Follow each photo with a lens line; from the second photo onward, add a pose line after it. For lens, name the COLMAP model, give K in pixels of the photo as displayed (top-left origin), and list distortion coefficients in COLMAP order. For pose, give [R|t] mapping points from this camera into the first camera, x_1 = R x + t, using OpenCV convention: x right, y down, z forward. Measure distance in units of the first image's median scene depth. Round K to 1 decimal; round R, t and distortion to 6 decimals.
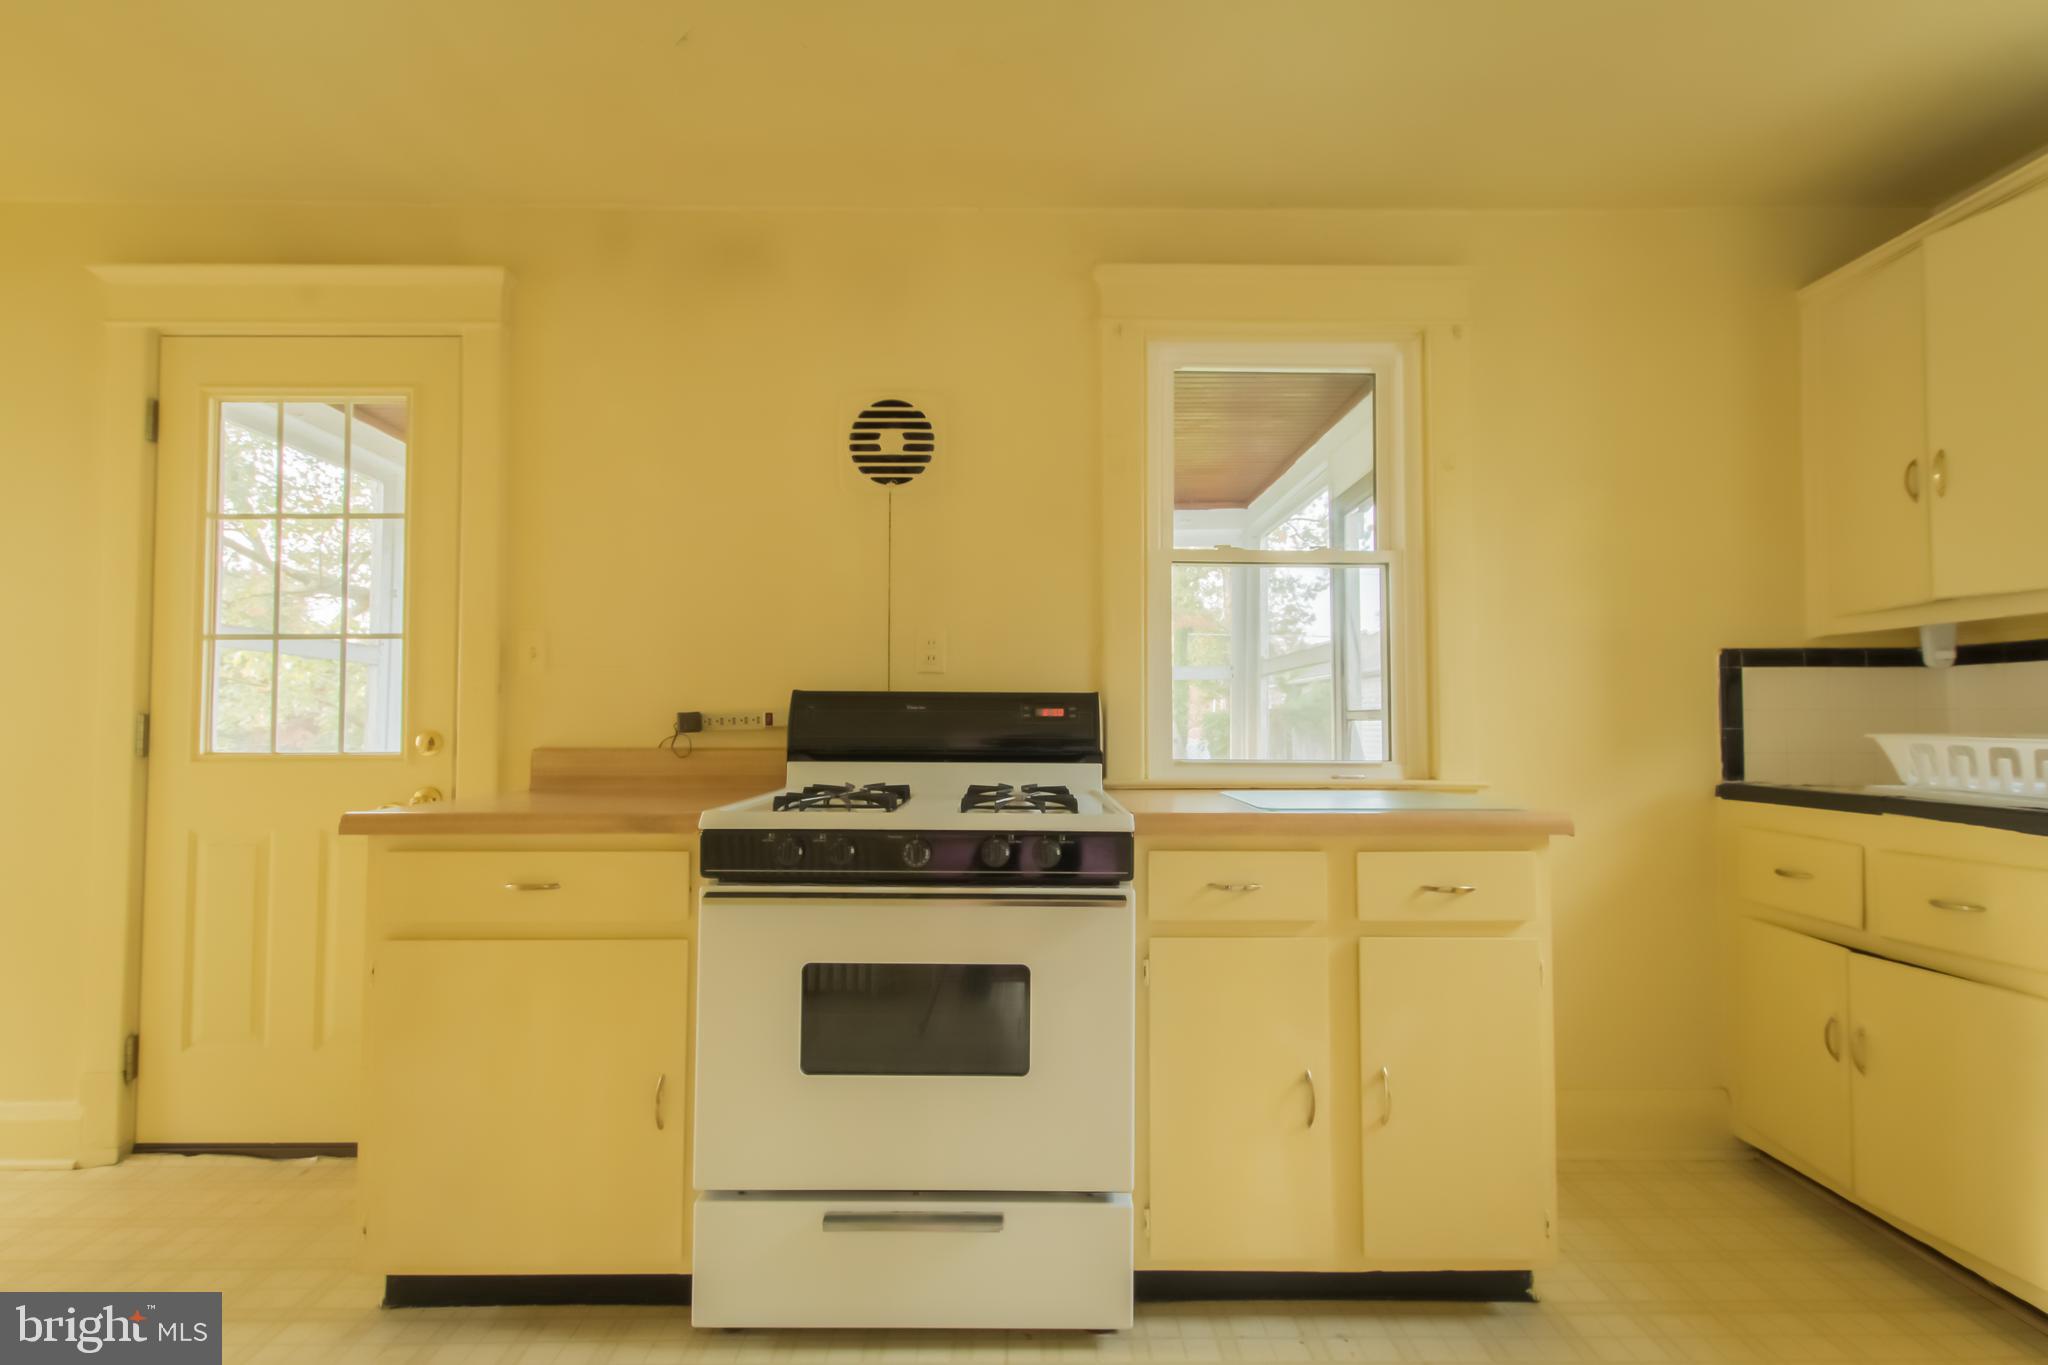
lens RADIAL K [[885.8, 0, 1029.8], [0, 885.8, 695.5], [0, 0, 1]] dist [-0.001547, -0.000672]
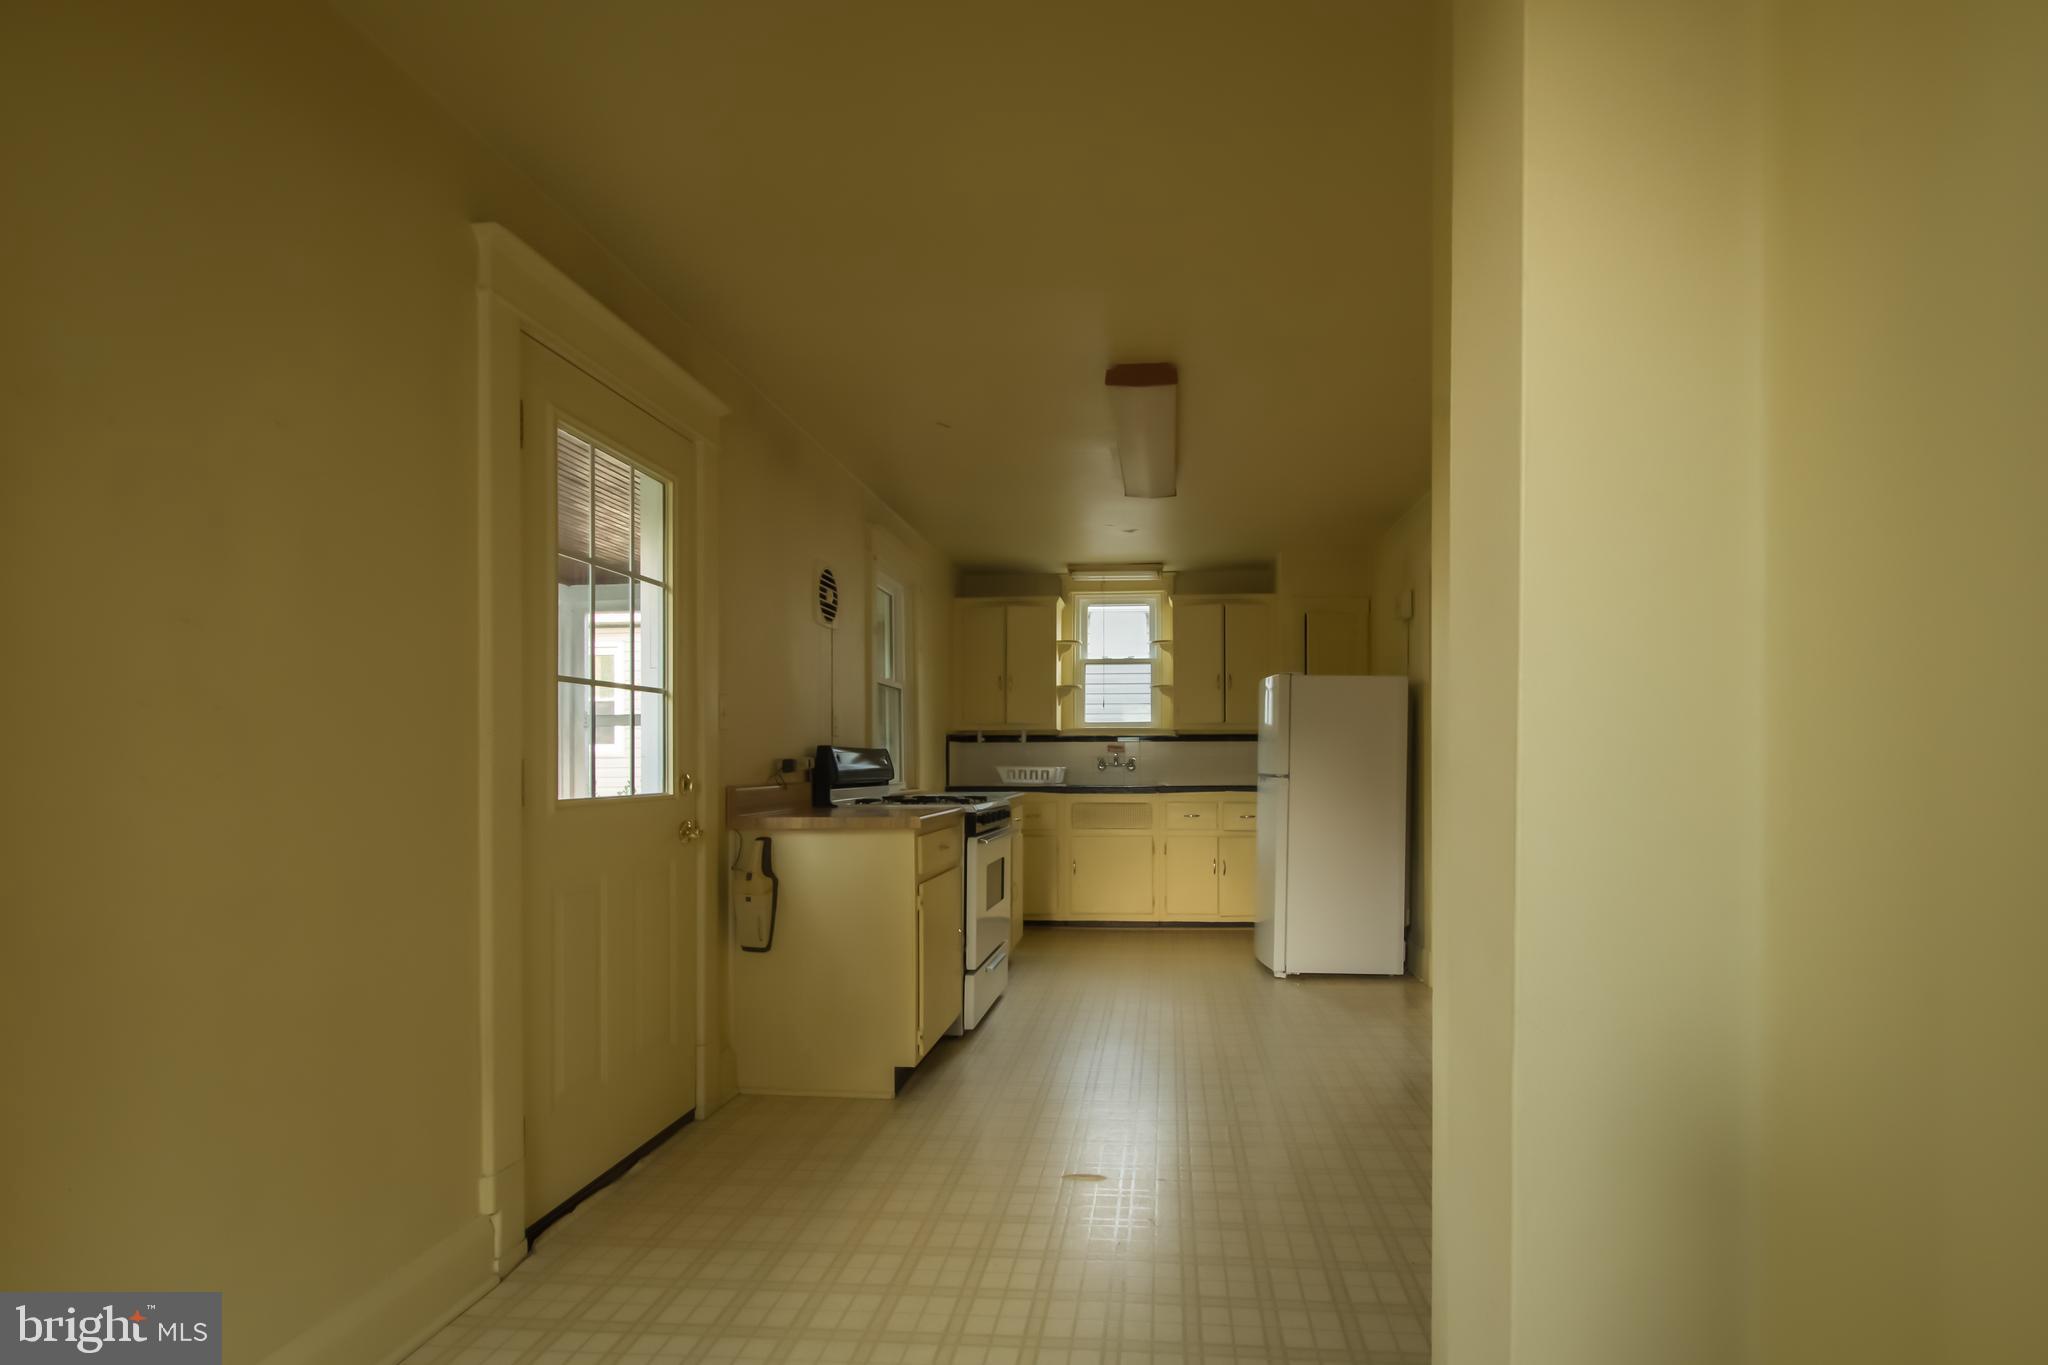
lens RADIAL K [[913.8, 0, 1092.9], [0, 913.8, 777.3], [0, 0, 1]] dist [0.000190, 0.000015]
pose [[0.100265, -0.019622, 0.994767, -1.879756], [-0.024870, 0.999444, 0.022221, 0.002630], [-0.994650, -0.026968, 0.099721, 0.314561]]
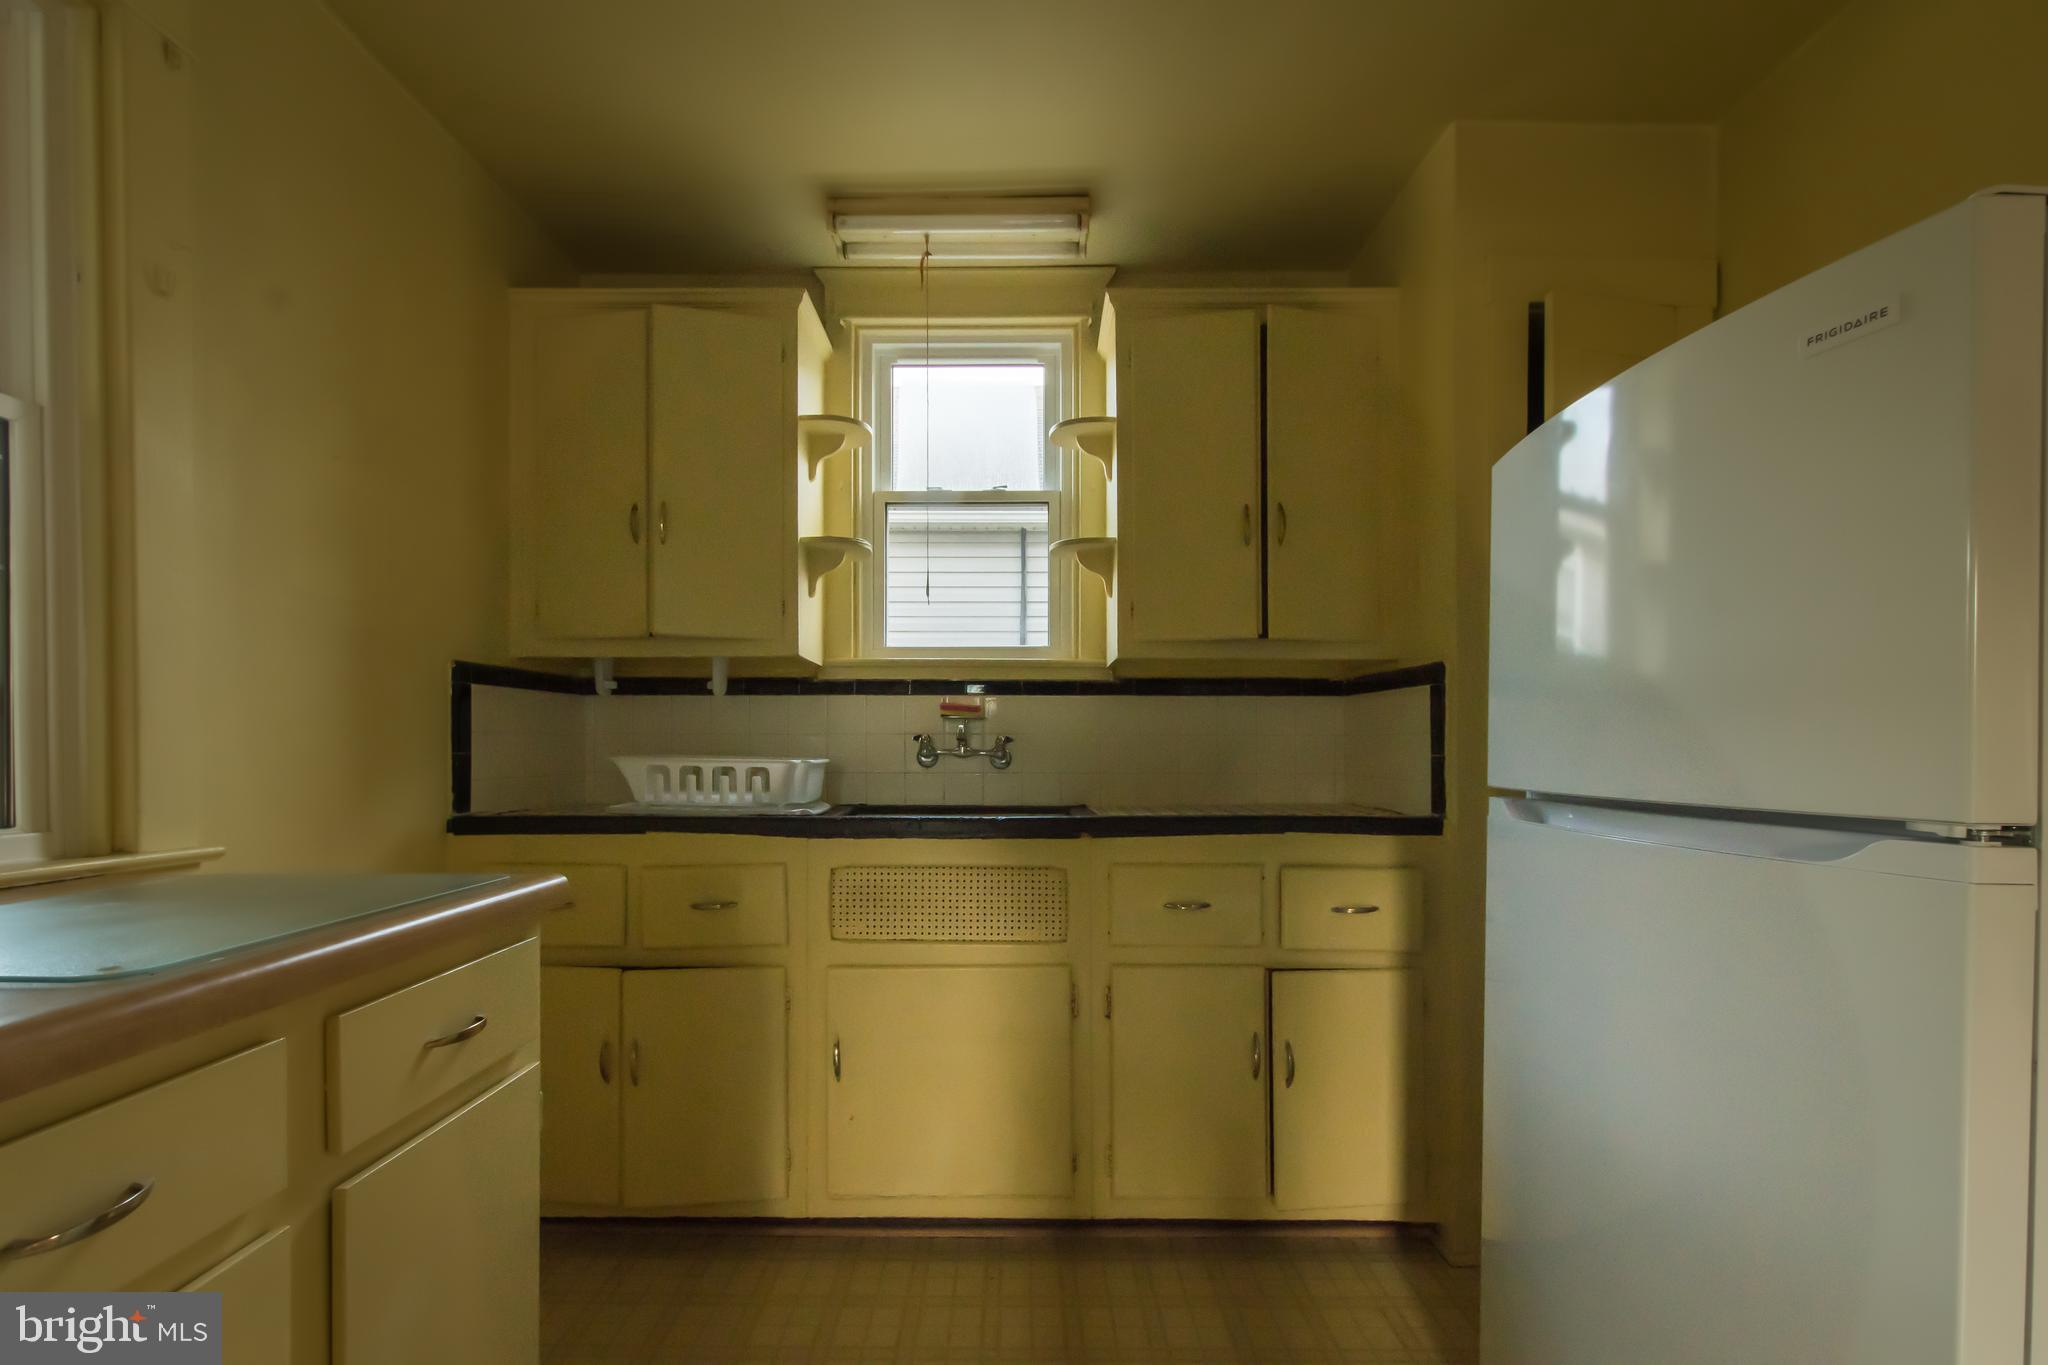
lens RADIAL K [[919.2, 0, 1011.6], [0, 919.2, 749.0], [0, 0, 1]] dist [0.002534, 0.000232]
pose [[0.018410, -0.007204, 0.999805, -0.106021], [-0.029003, 0.999549, 0.007736, 0.010526], [-0.999410, -0.029139, 0.018193, 0.452478]]
